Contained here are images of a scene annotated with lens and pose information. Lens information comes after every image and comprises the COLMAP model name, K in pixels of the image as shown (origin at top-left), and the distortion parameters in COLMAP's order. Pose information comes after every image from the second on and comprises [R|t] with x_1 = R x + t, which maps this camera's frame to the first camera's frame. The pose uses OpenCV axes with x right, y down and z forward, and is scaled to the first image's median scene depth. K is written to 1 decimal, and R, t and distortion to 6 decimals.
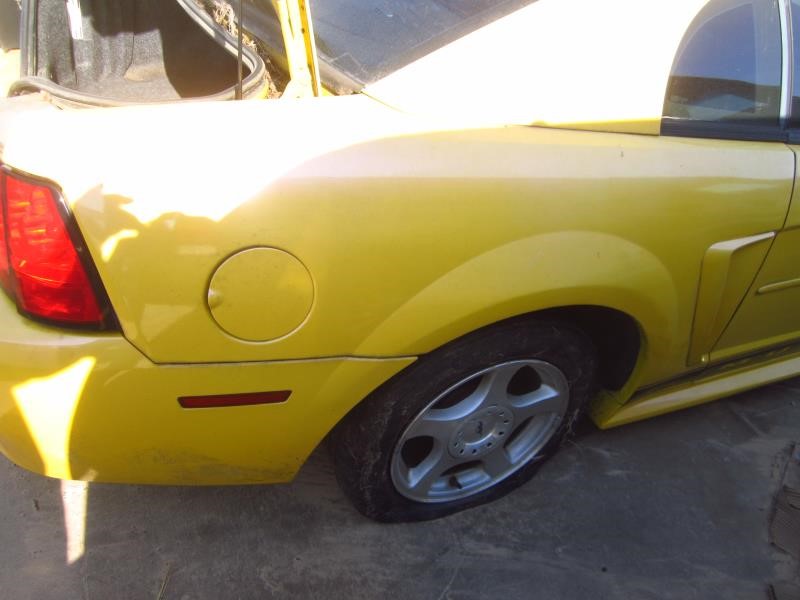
lens RADIAL K [[658.3, 0, 400.0], [0, 658.3, 300.0], [0, 0, 1]] dist [-0.004147, -0.002164]
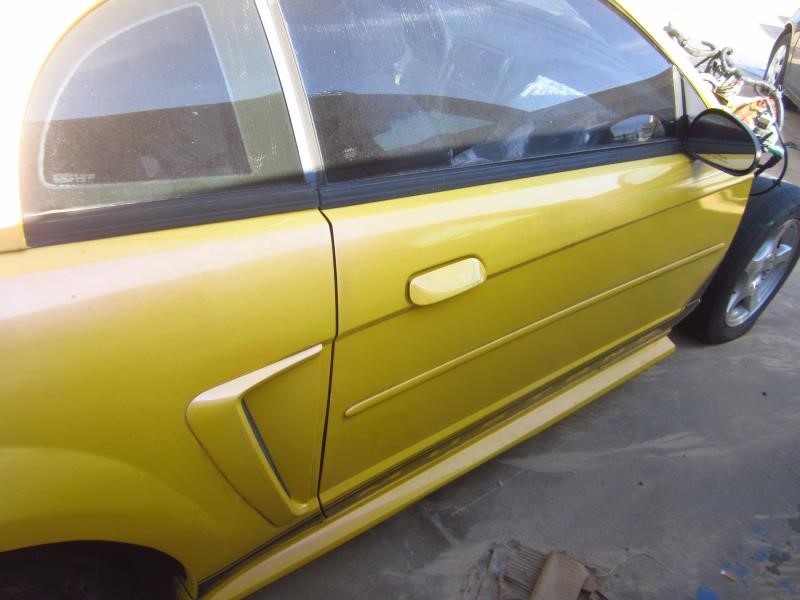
lens RADIAL K [[658.3, 0, 400.0], [0, 658.3, 300.0], [0, 0, 1]] dist [-0.004147, -0.002164]
pose [[0.972428, -0.148993, 0.179403, 0.494265], [0.146571, 0.988838, 0.026754, -0.142479], [-0.181386, 0.000279, 0.983412, 0.306190]]
